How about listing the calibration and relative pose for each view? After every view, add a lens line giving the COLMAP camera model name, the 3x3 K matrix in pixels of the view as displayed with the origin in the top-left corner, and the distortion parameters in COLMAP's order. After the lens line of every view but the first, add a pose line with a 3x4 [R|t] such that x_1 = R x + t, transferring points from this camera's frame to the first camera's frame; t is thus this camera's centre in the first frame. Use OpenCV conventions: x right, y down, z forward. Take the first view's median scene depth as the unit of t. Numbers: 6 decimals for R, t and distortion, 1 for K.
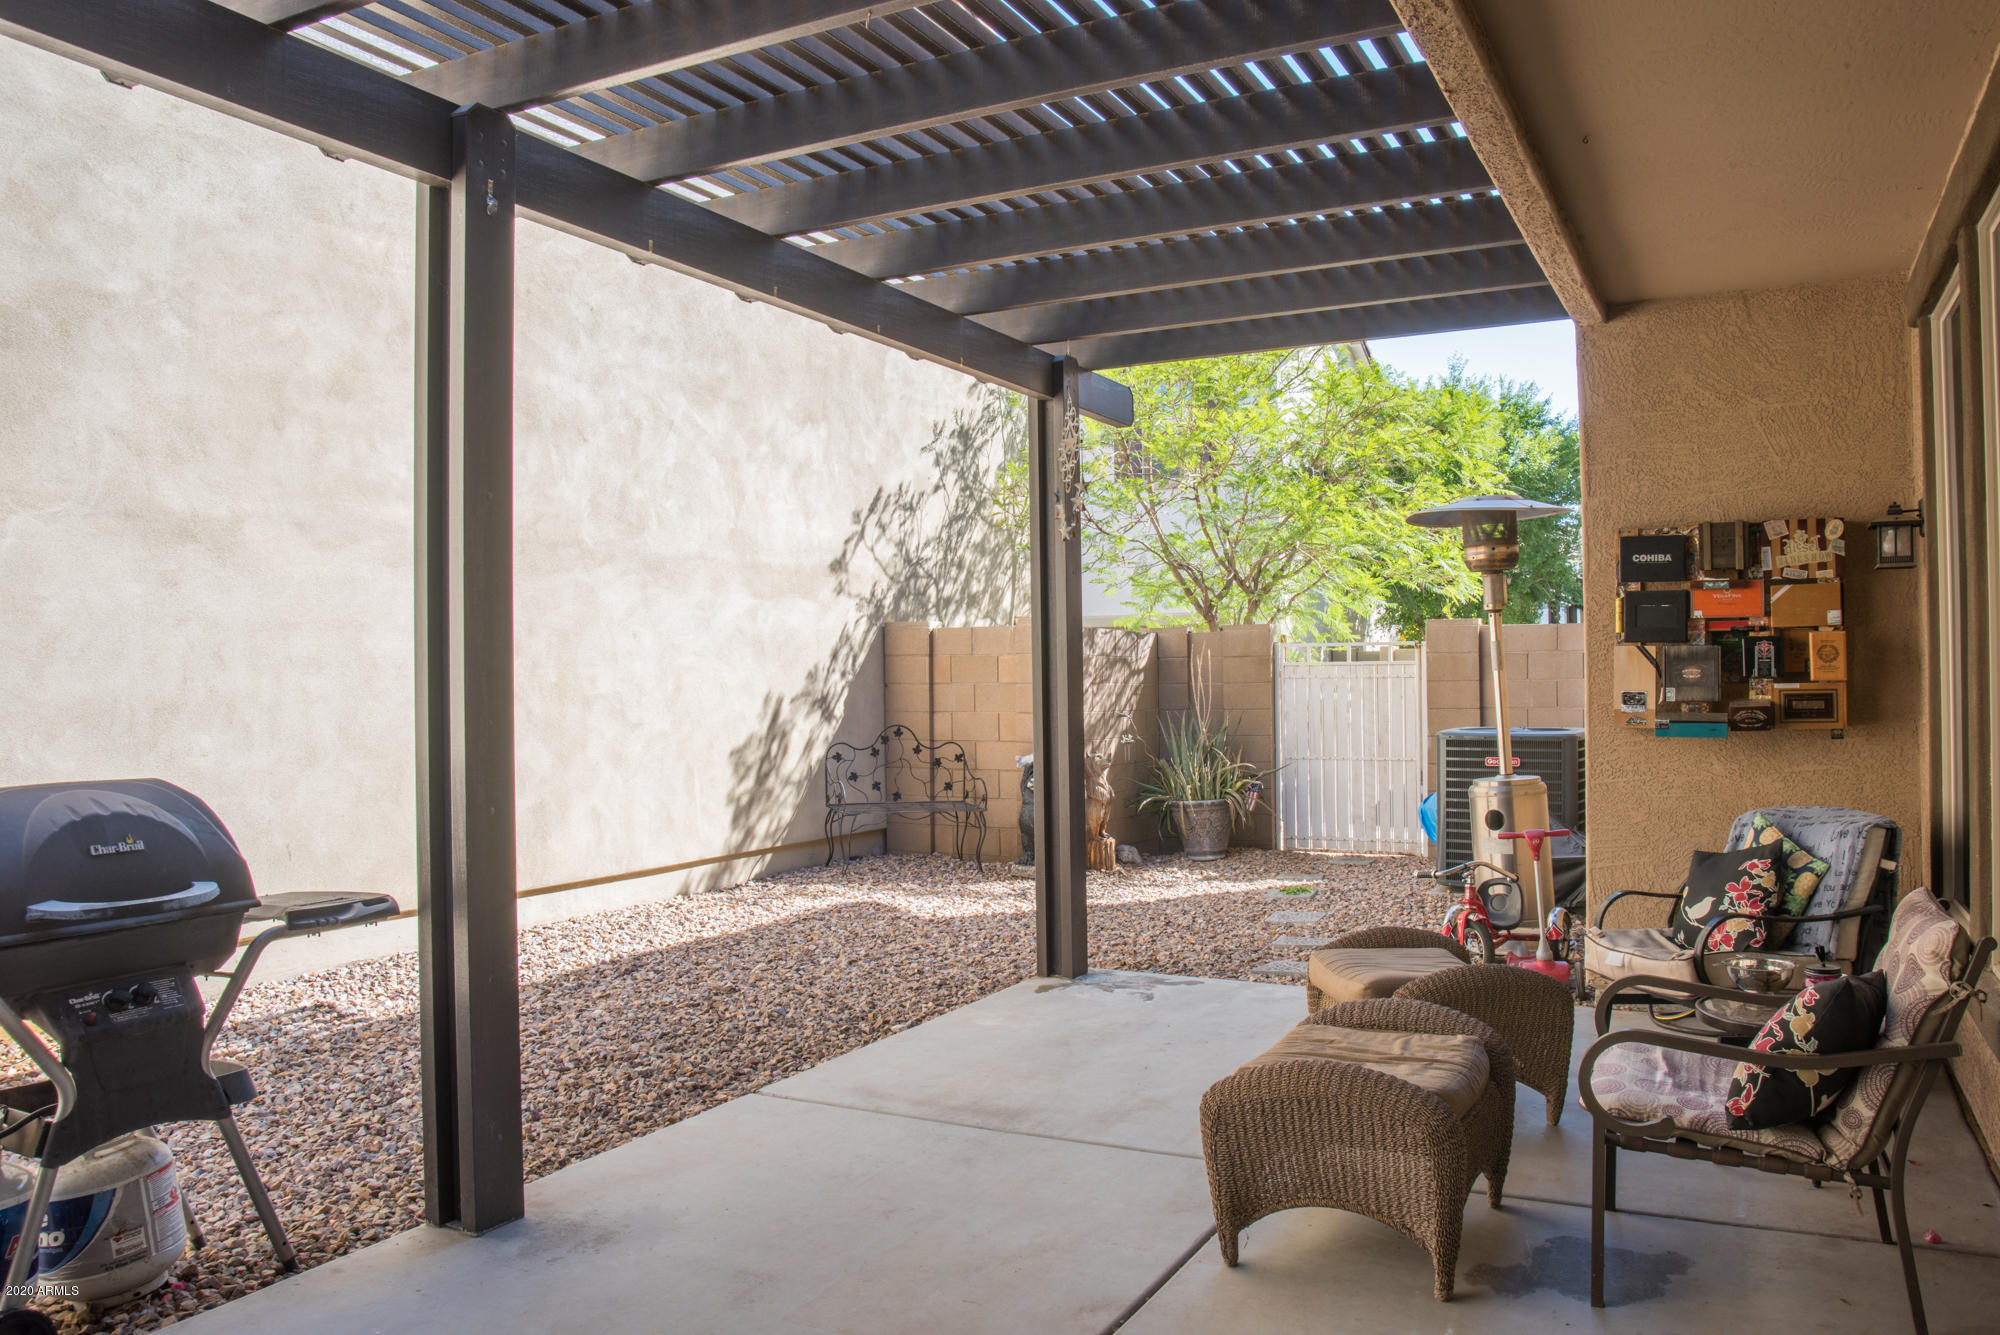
lens RADIAL K [[1456.5, 0, 1000.0], [0, 1456.5, 667.5], [0, 0, 1]] dist [-0.008434, -0.002343]
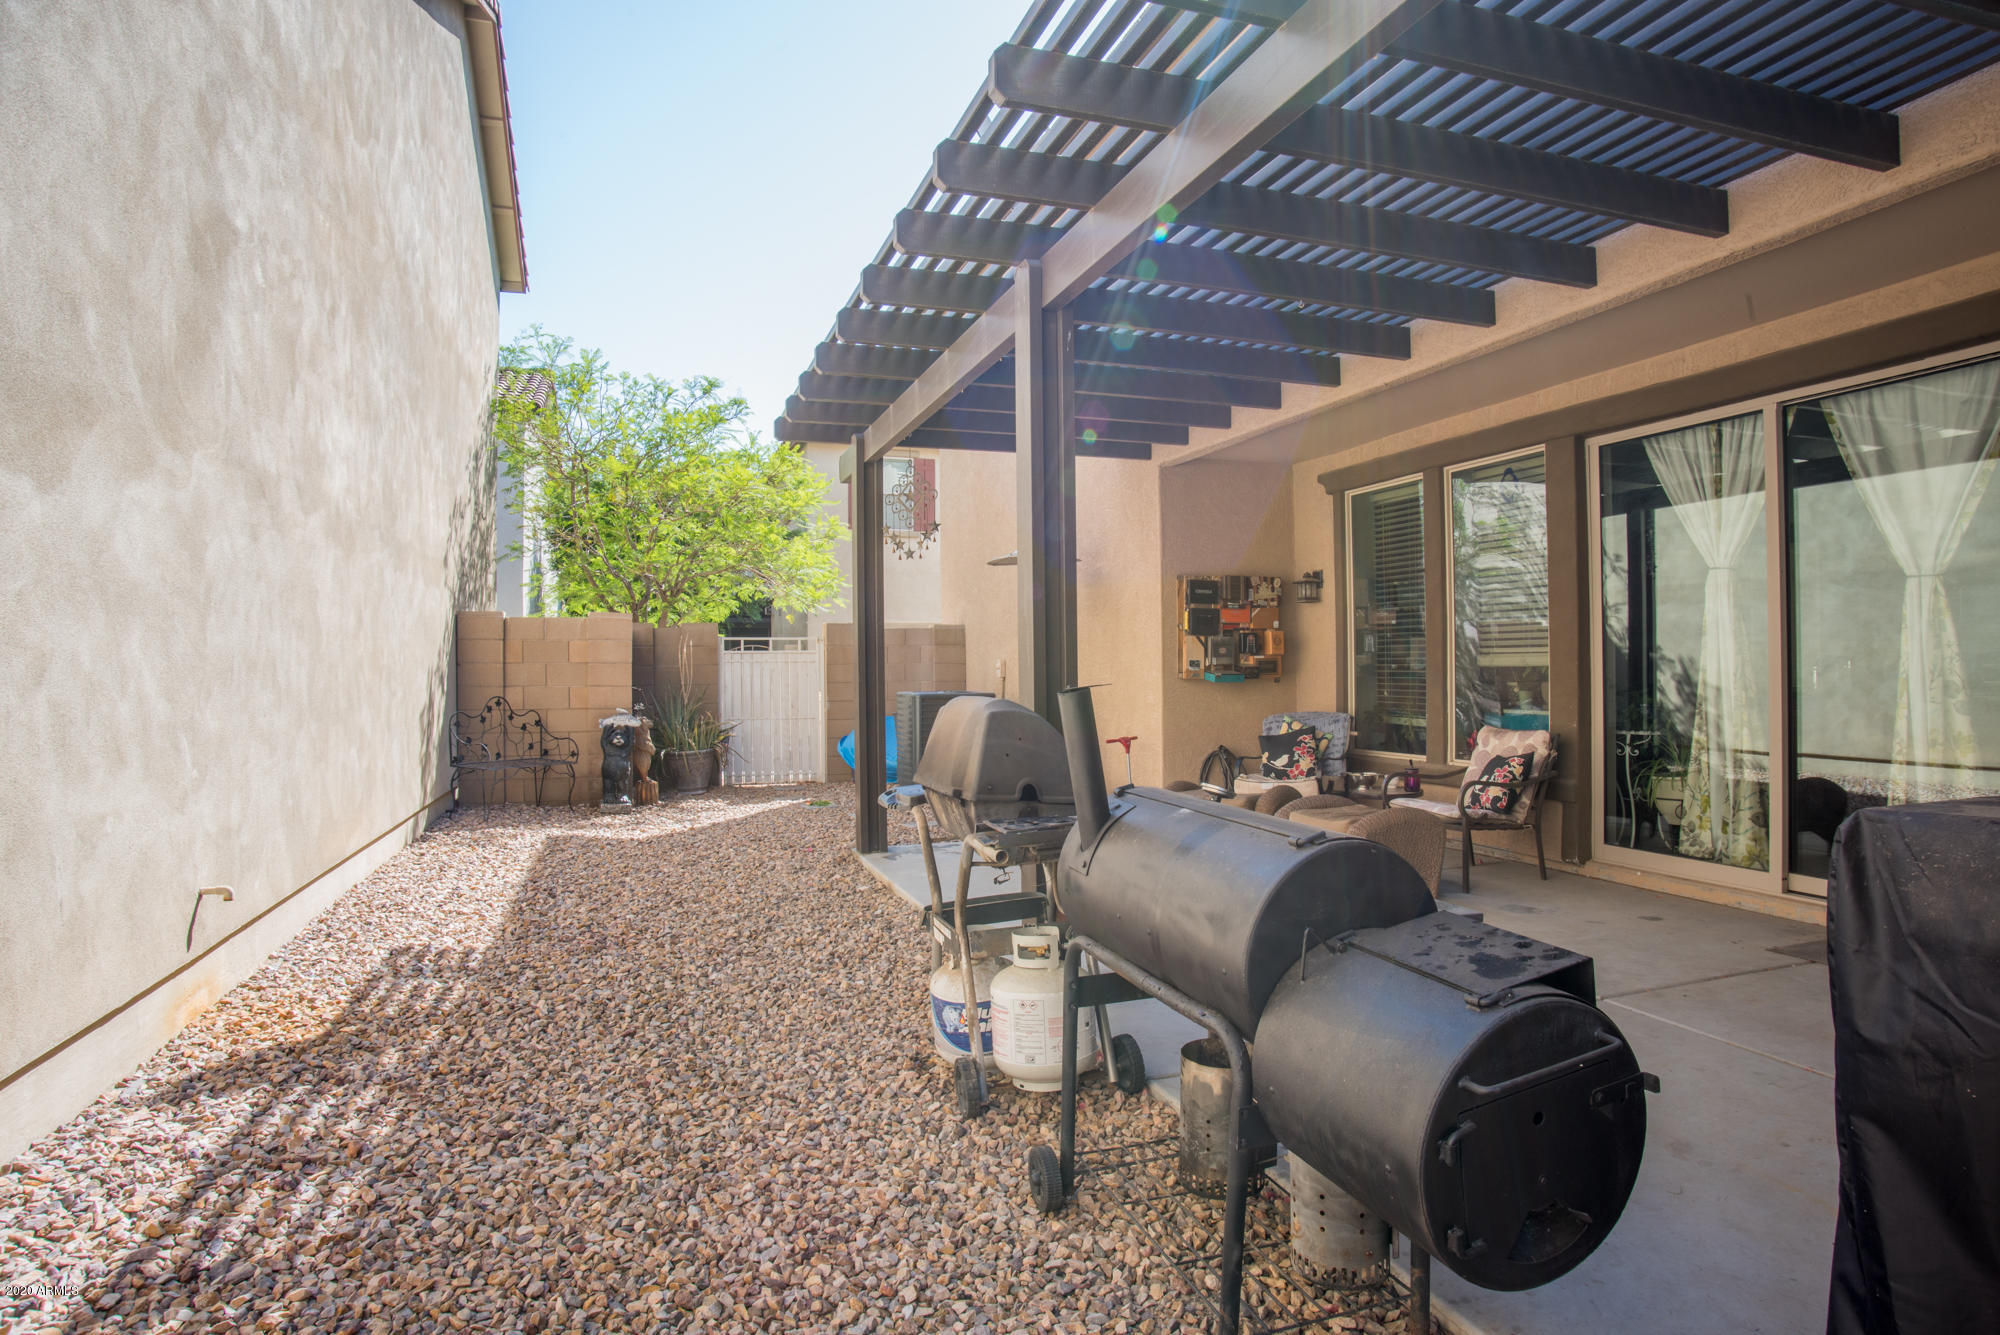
lens RADIAL K [[1146.6, 0, 1006.5], [0, 1146.6, 659.7], [0, 0, 1]] dist [-0.117506, 0.059775]
pose [[0.689492, 0.012243, 0.724190, -0.865147], [-0.004675, 0.999912, -0.012453, 0.037617], [-0.724279, 0.005201, 0.689488, 0.137974]]
